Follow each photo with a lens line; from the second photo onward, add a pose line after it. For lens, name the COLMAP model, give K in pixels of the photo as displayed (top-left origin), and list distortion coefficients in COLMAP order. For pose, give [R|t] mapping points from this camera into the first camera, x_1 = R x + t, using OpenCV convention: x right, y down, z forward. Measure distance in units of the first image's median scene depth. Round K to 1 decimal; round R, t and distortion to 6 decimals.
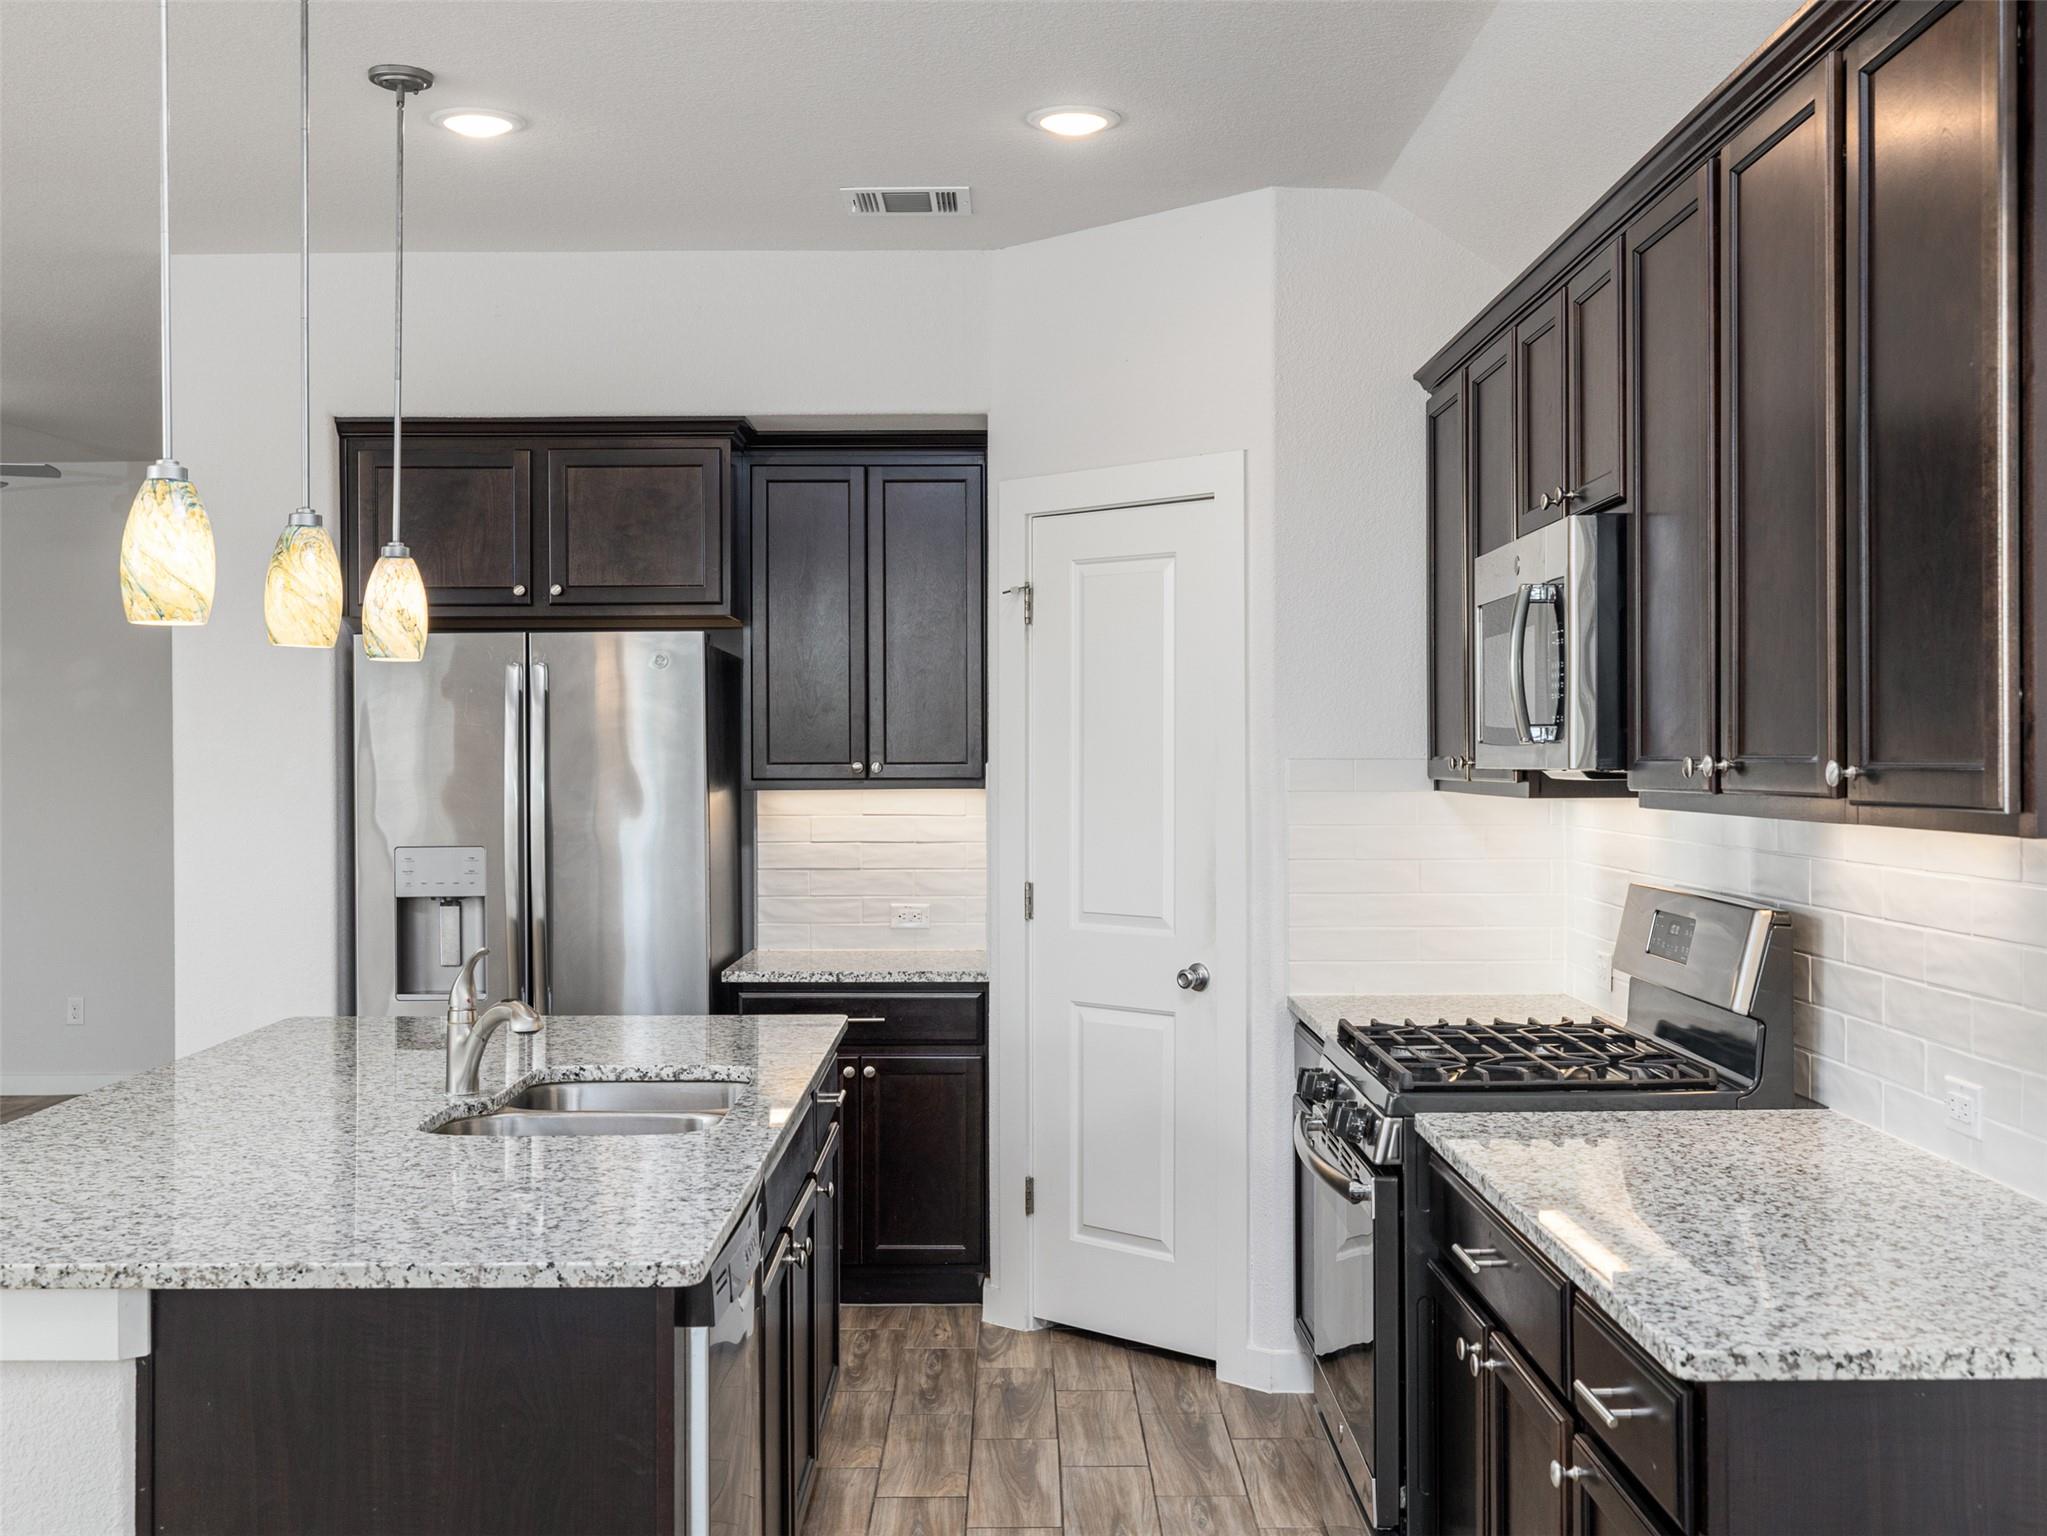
lens RADIAL K [[2269.1, 0, 971.5], [0, 2269.1, 822.8], [0, 0, 1]] dist [-0.019367, 0.000000]
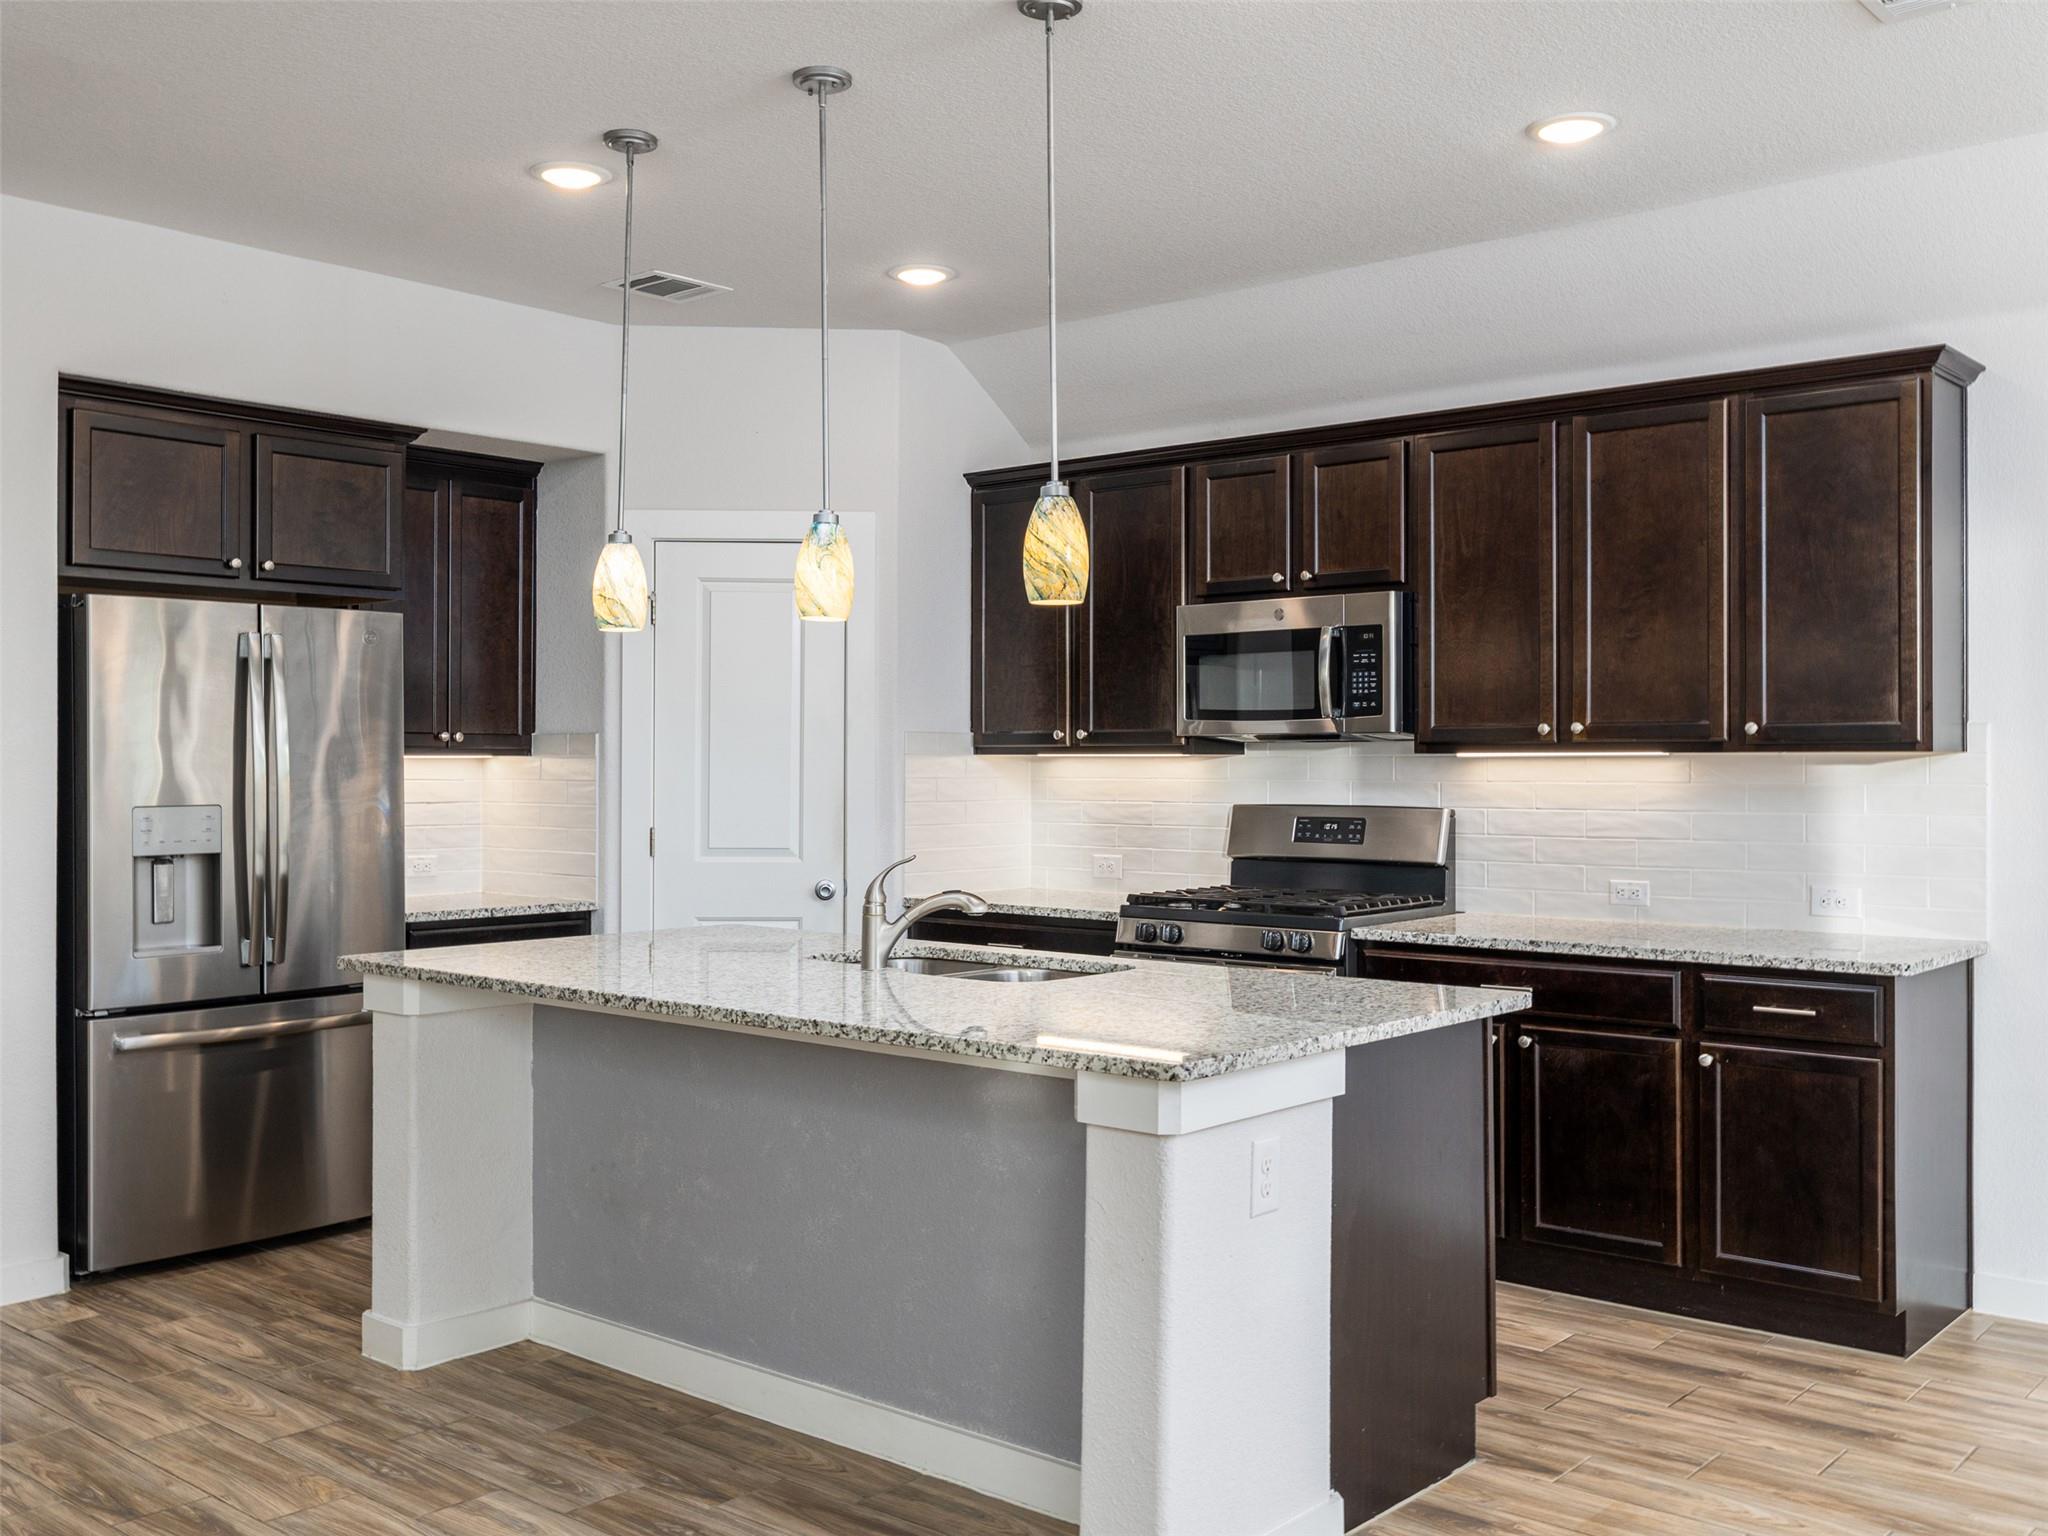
lens RADIAL K [[1941.1, 0, 1015.9], [0, 1941.1, 750.7], [0, 0, 1]] dist [0.005893, 0.000000]
pose [[0.648529, 0.009163, 0.761135, -0.711483], [0.019444, 0.999402, -0.028599, 0.019388], [-0.760941, 0.033347, 0.647963, 0.152712]]
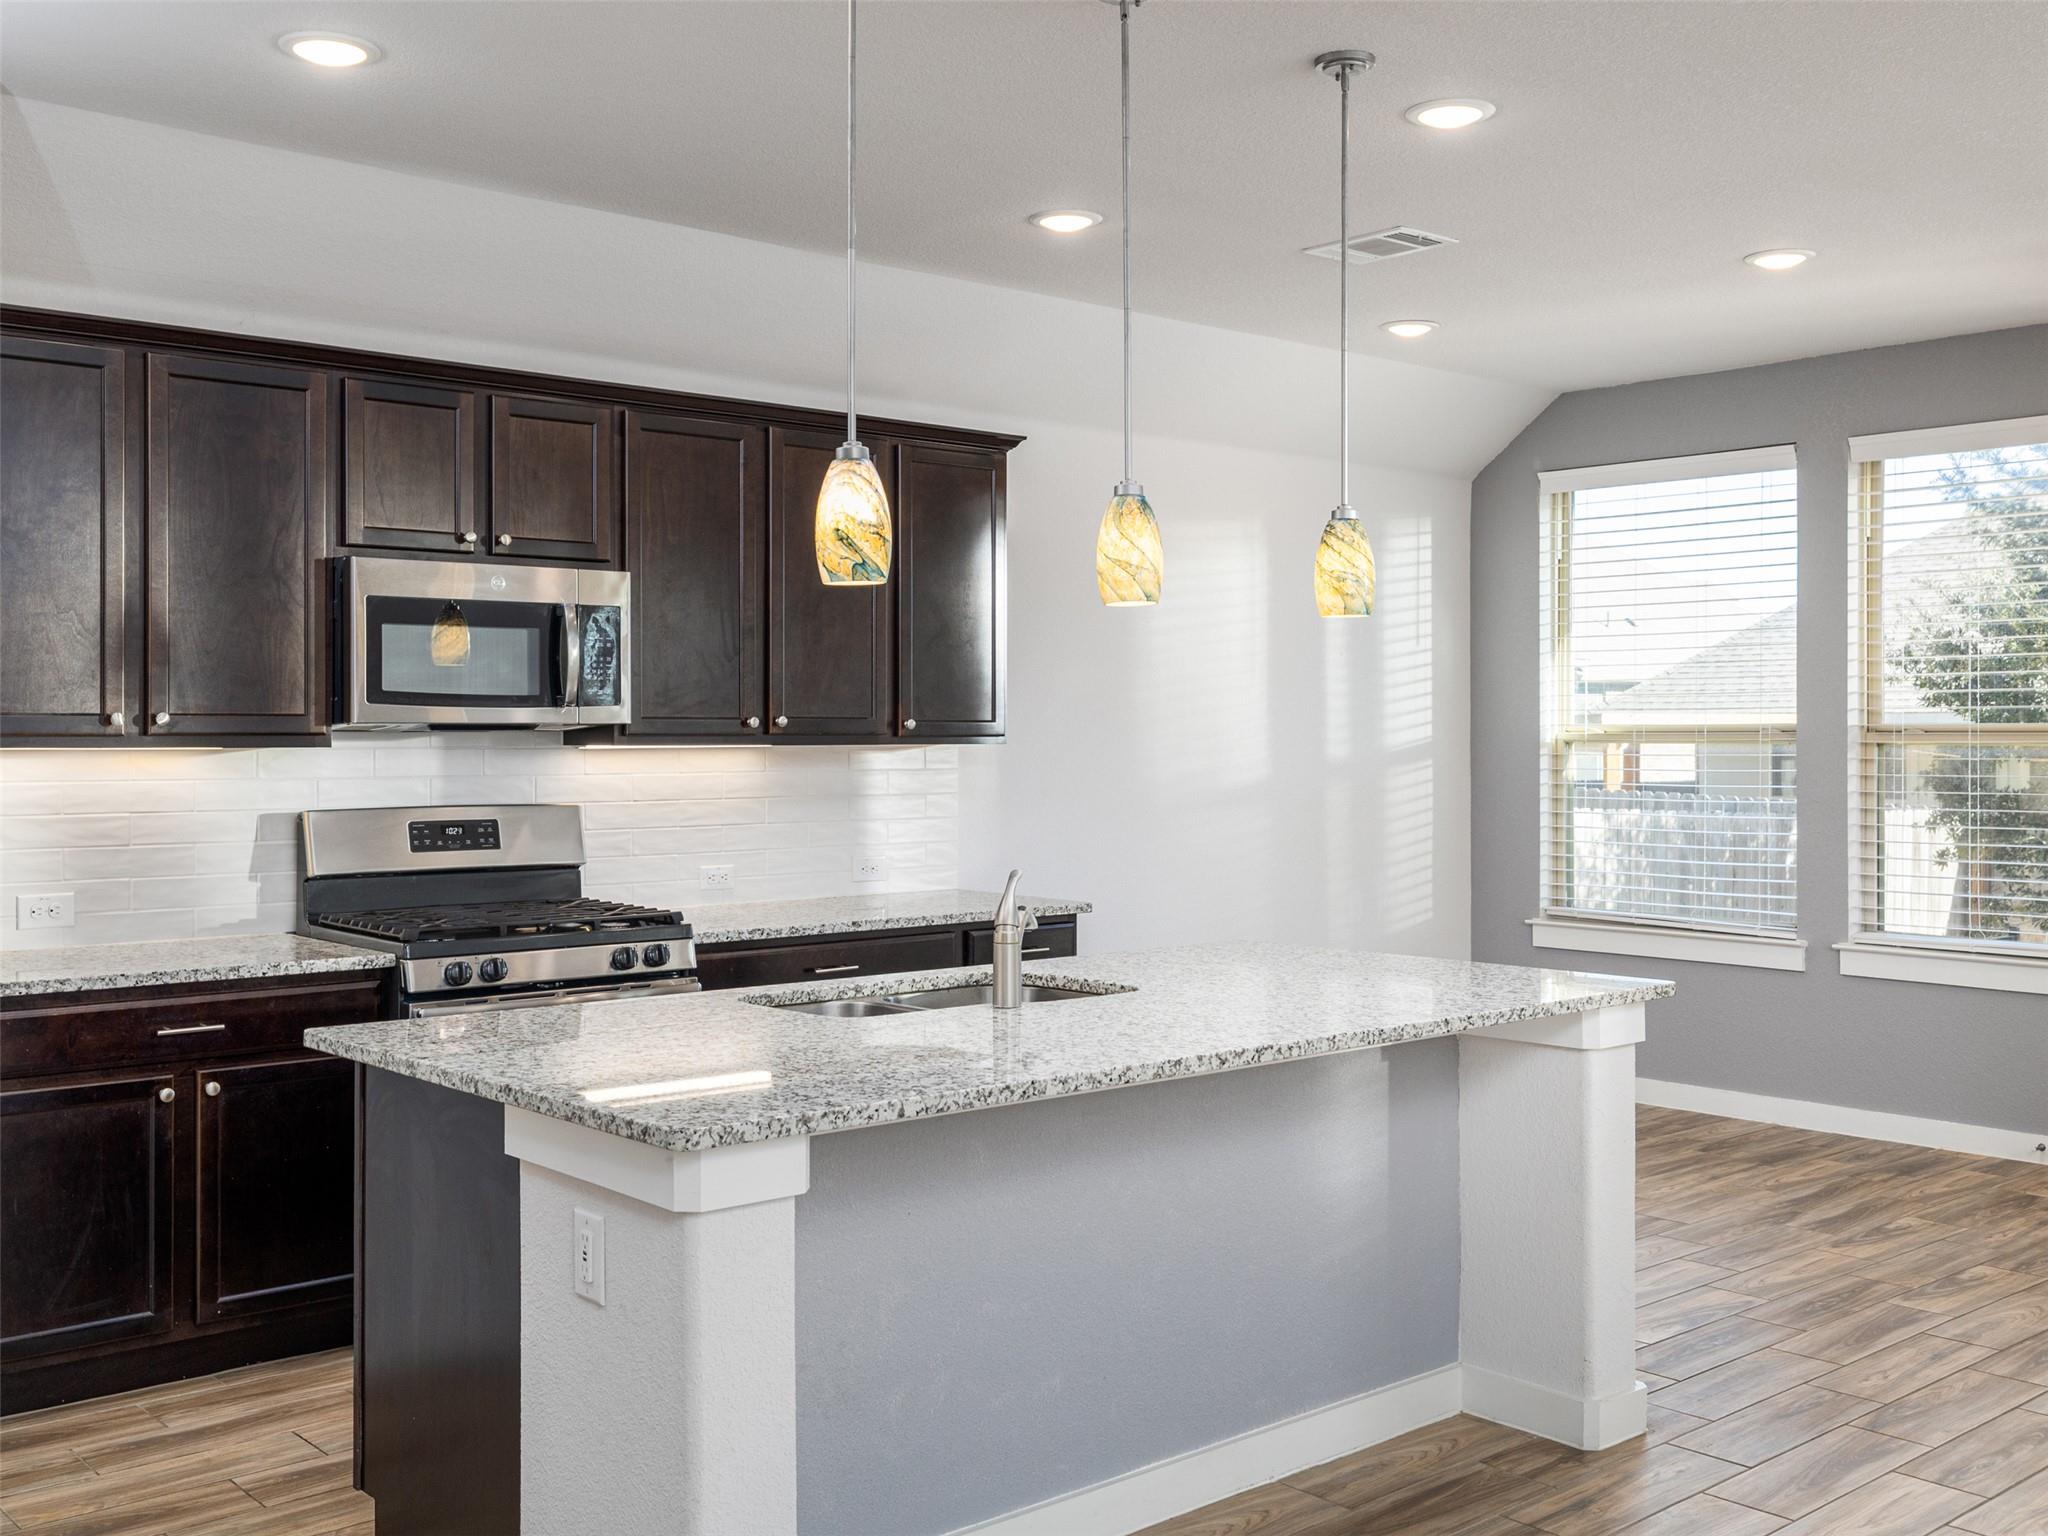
lens RADIAL K [[2032.7, 0, 1018.1], [0, 2032.7, 759.7], [0, 0, 1]] dist [-0.021995, 0.000000]
pose [[-0.670436, -0.003073, 0.741961, -0.671195], [0.025669, 0.999297, 0.027333, -0.020605], [-0.741523, 0.037370, -0.669886, 1.198912]]
